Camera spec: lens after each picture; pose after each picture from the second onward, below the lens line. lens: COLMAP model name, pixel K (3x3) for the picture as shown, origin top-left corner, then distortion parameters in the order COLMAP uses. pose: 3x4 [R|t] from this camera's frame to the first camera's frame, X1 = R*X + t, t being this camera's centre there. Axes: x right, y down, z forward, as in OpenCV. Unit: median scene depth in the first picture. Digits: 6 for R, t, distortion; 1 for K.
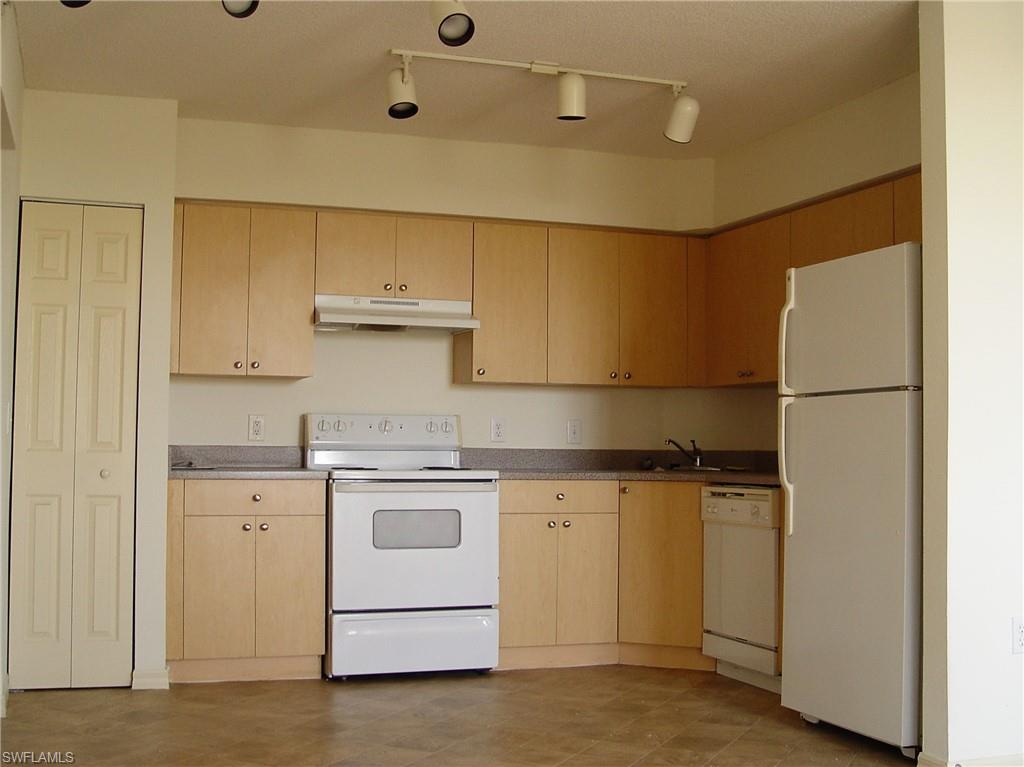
lens RADIAL K [[1240.4, 0, 512.0], [0, 1240.4, 383.5], [0, 0, 1]] dist [-0.239090, 0.295625]
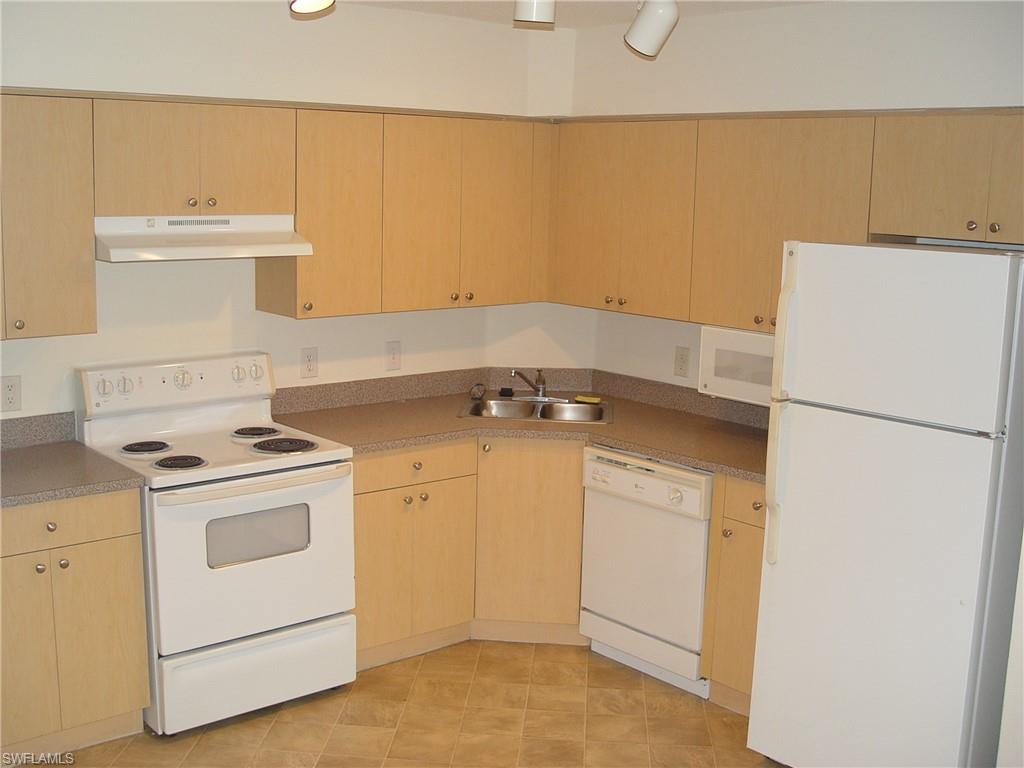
lens RADIAL K [[1178.1, 0, 512.0], [0, 1178.1, 384.0], [0, 0, 1]] dist [-0.278195, 0.601376]
pose [[0.937558, -0.044905, 0.344917, -0.168369], [-0.031494, 0.976599, 0.212749, -0.128668], [-0.346399, -0.210328, 0.914204, 0.292495]]
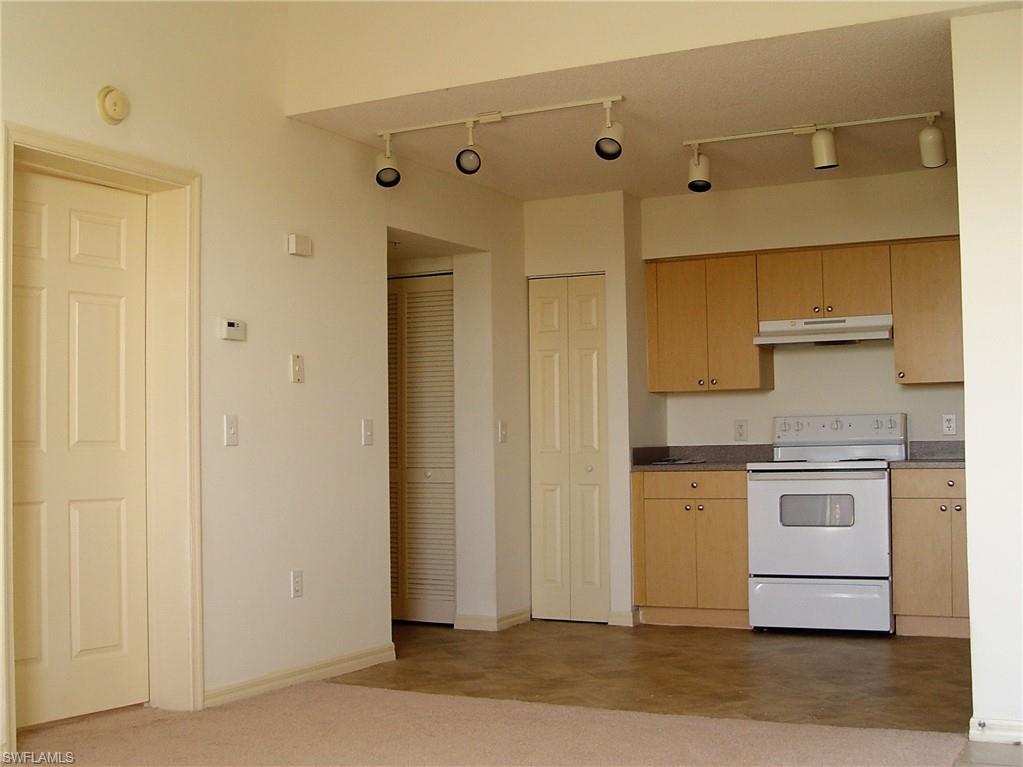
lens RADIAL K [[1239.2, 0, 511.5], [0, 1239.2, 383.5], [0, 0, 1]] dist [-0.239090, 0.295625]
pose [[0.686705, -0.052943, -0.725006, 0.571092], [0.056056, 0.998231, -0.019801, 0.000243], [0.724772, -0.027044, 0.688458, -0.035819]]
